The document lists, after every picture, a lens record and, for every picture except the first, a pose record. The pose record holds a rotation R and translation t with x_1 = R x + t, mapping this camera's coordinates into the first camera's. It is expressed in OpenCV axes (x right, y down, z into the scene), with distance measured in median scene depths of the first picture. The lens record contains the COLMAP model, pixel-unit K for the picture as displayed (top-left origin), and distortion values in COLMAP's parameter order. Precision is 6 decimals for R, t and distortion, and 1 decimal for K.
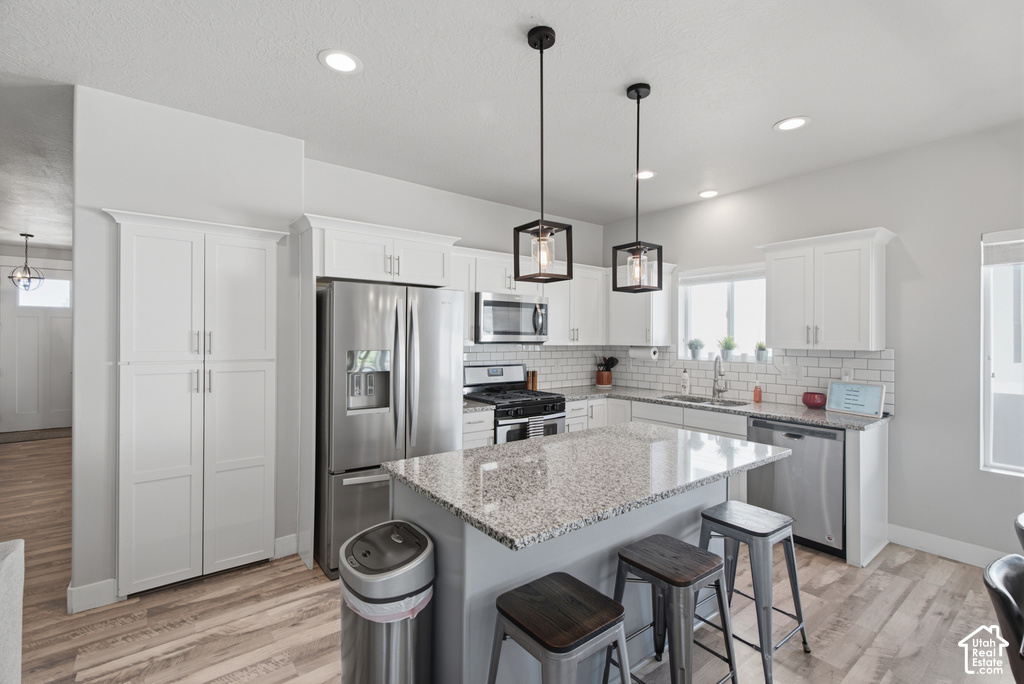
lens RADIAL K [[460.1, 0, 516.7], [0, 460.1, 338.3], [0, 0, 1]] dist [0.000293, 0.001448]
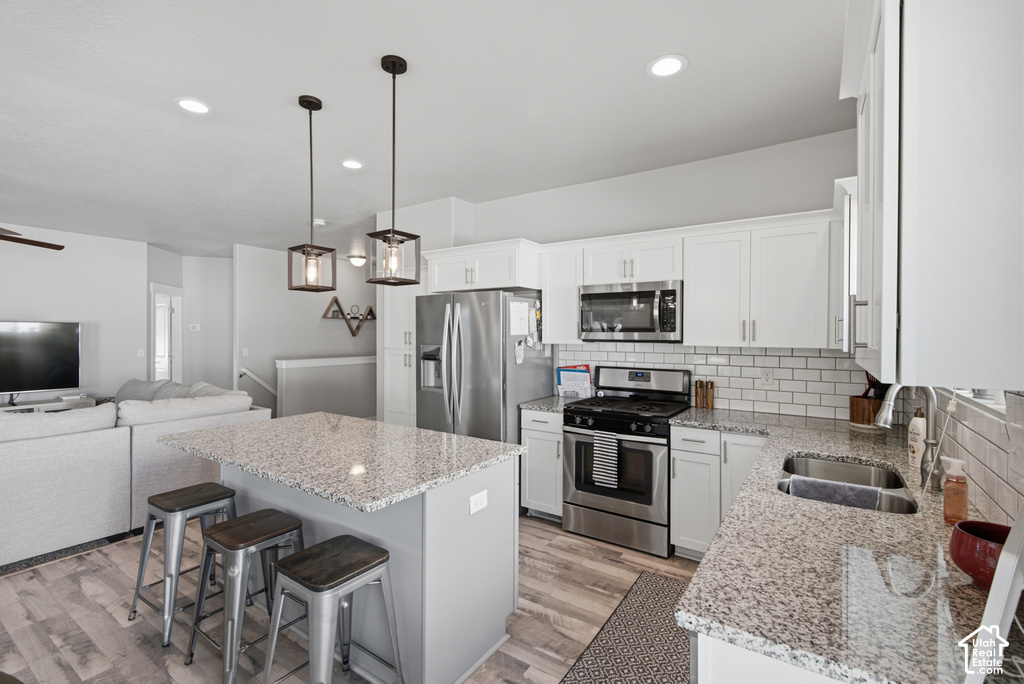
lens RADIAL K [[460.1, 0, 515.0], [0, 460.1, 339.0], [0, 0, 1]] dist [0.000293, 0.001448]
pose [[0.314430, 0.004092, -0.949272, 0.726027], [-0.001626, 0.999992, 0.003772, 0.003307], [0.949279, 0.000357, 0.314434, 0.563416]]
